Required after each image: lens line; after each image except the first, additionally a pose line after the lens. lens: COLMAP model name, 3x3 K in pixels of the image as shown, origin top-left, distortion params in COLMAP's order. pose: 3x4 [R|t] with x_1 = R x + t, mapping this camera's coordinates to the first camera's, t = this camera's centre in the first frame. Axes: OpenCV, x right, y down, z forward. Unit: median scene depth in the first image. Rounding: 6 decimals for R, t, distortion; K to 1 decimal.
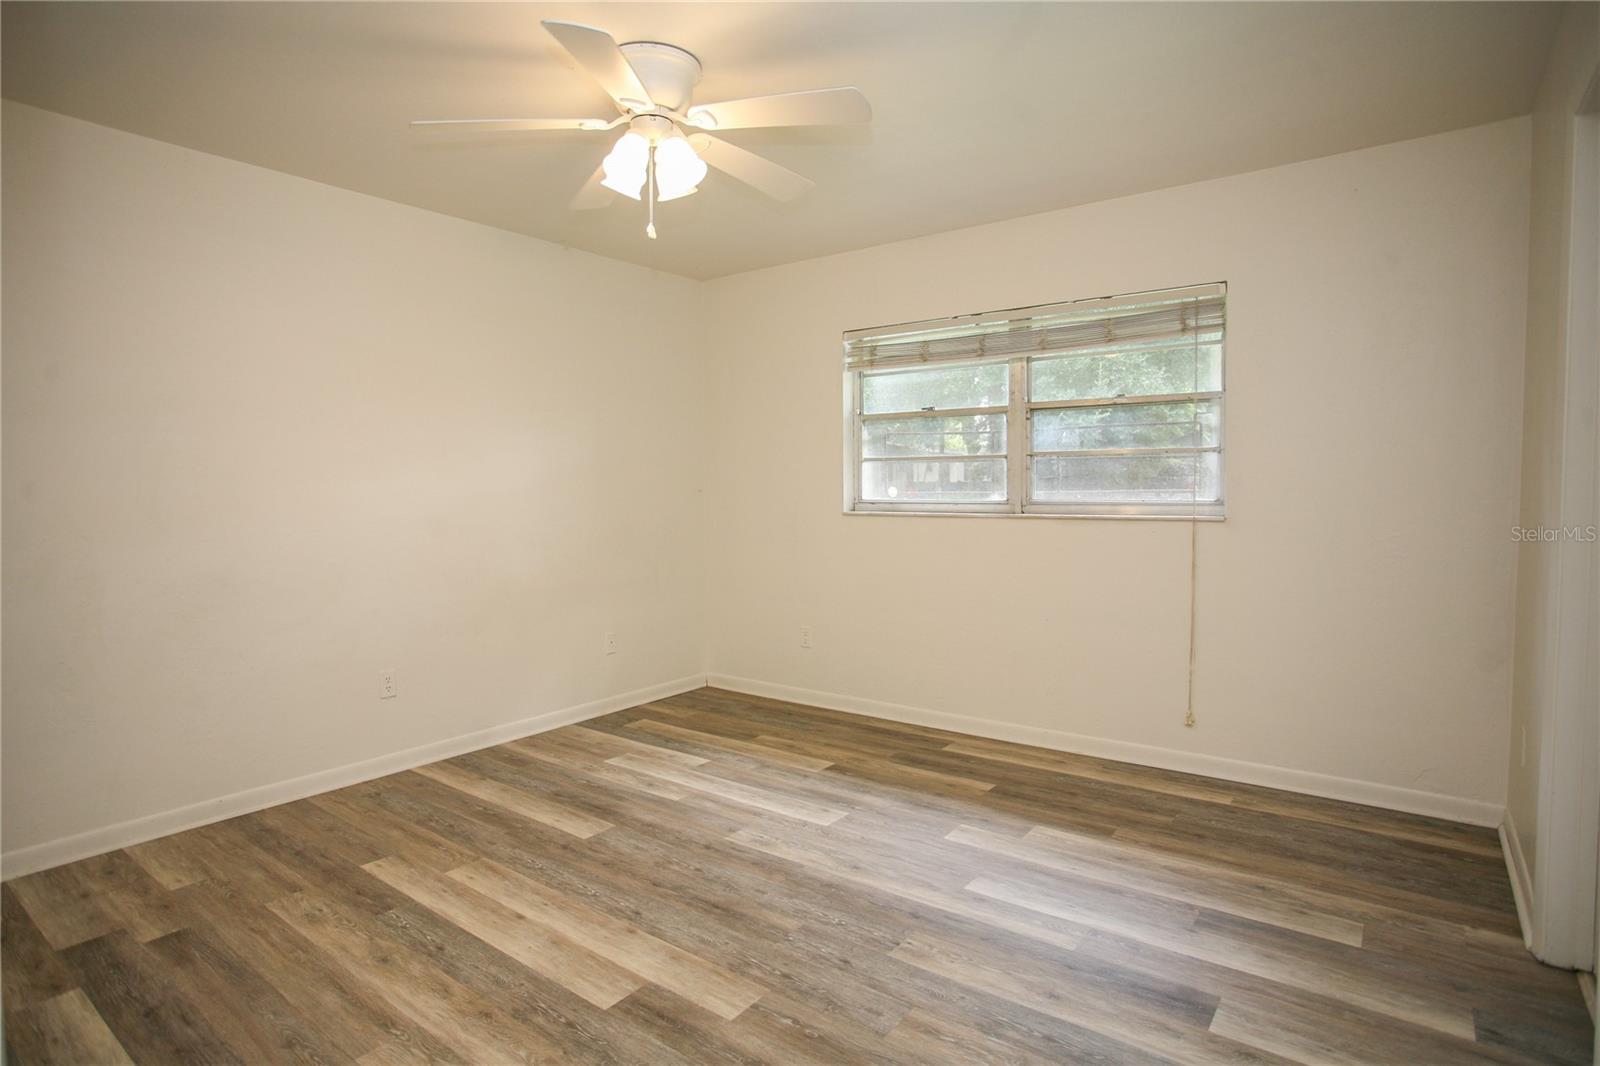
lens RADIAL K [[830.6, 0, 800.0], [0, 830.6, 533.0], [0, 0, 1]] dist [-0.000266, -0.000032]
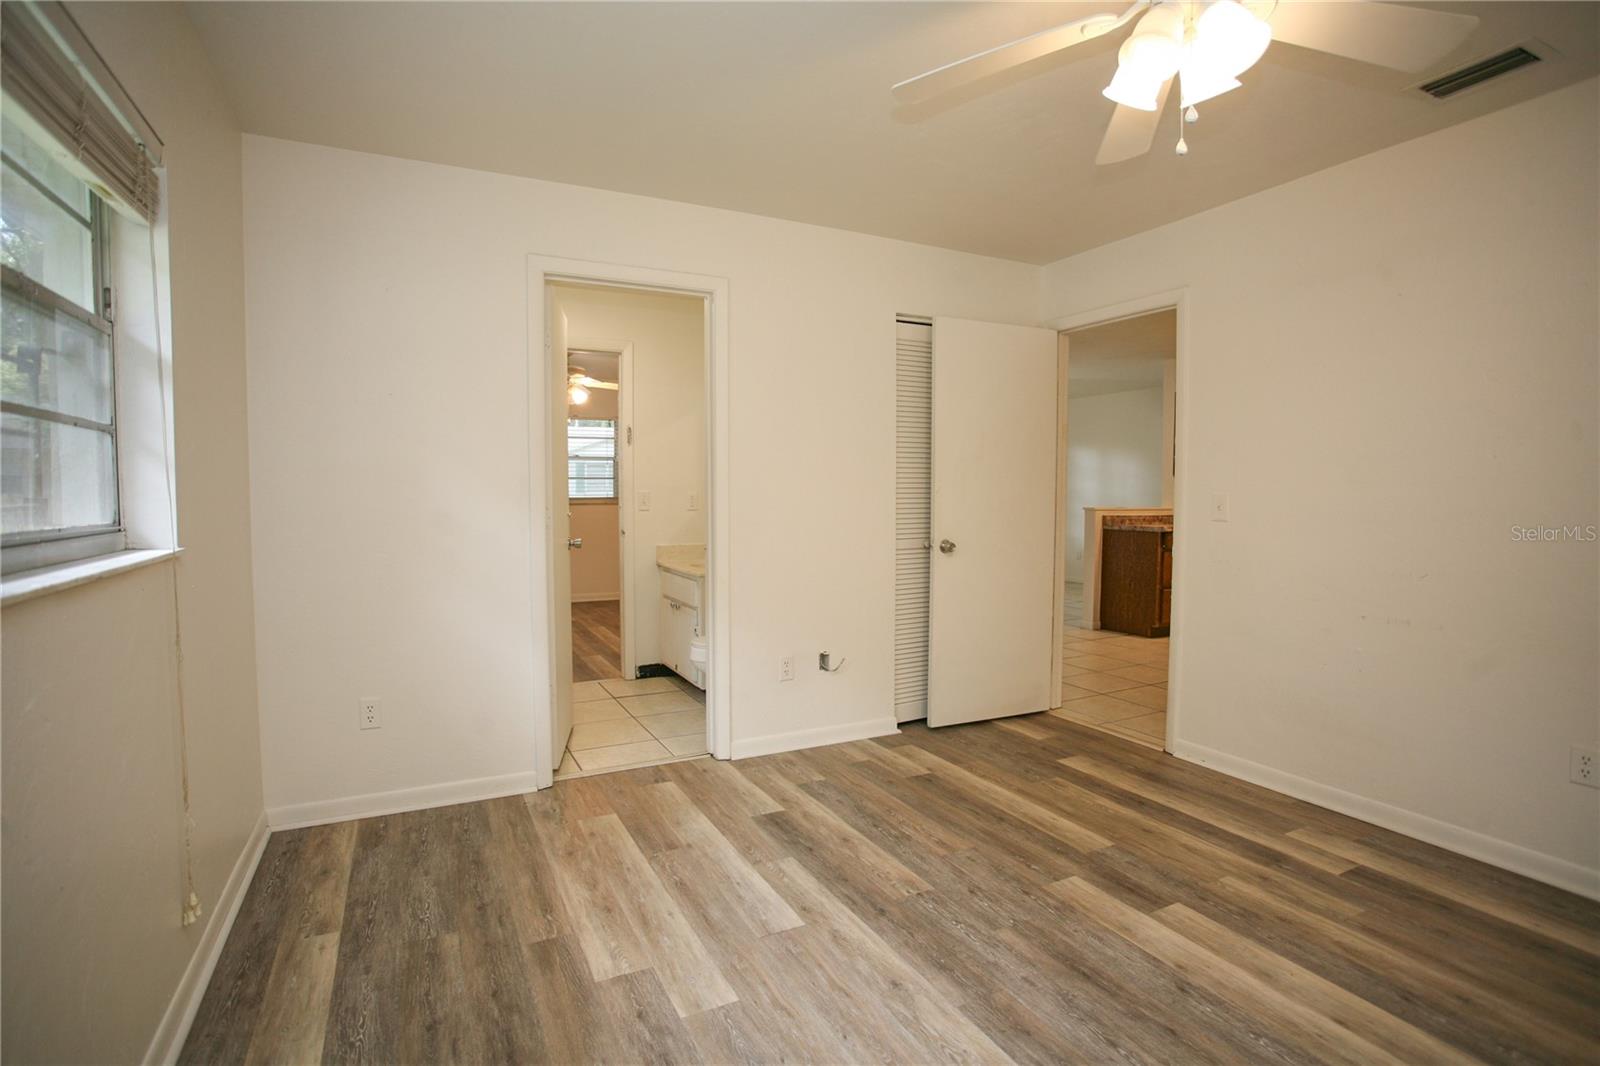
lens RADIAL K [[803.6, 0, 800.0], [0, 803.6, 533.0], [0, 0, 1]] dist [-0.001294, 0.019911]
pose [[-0.900676, -0.022213, 0.433923, -0.197543], [0.022477, 0.994973, 0.097590, -0.109006], [-0.433909, 0.097650, -0.895649, 1.938236]]
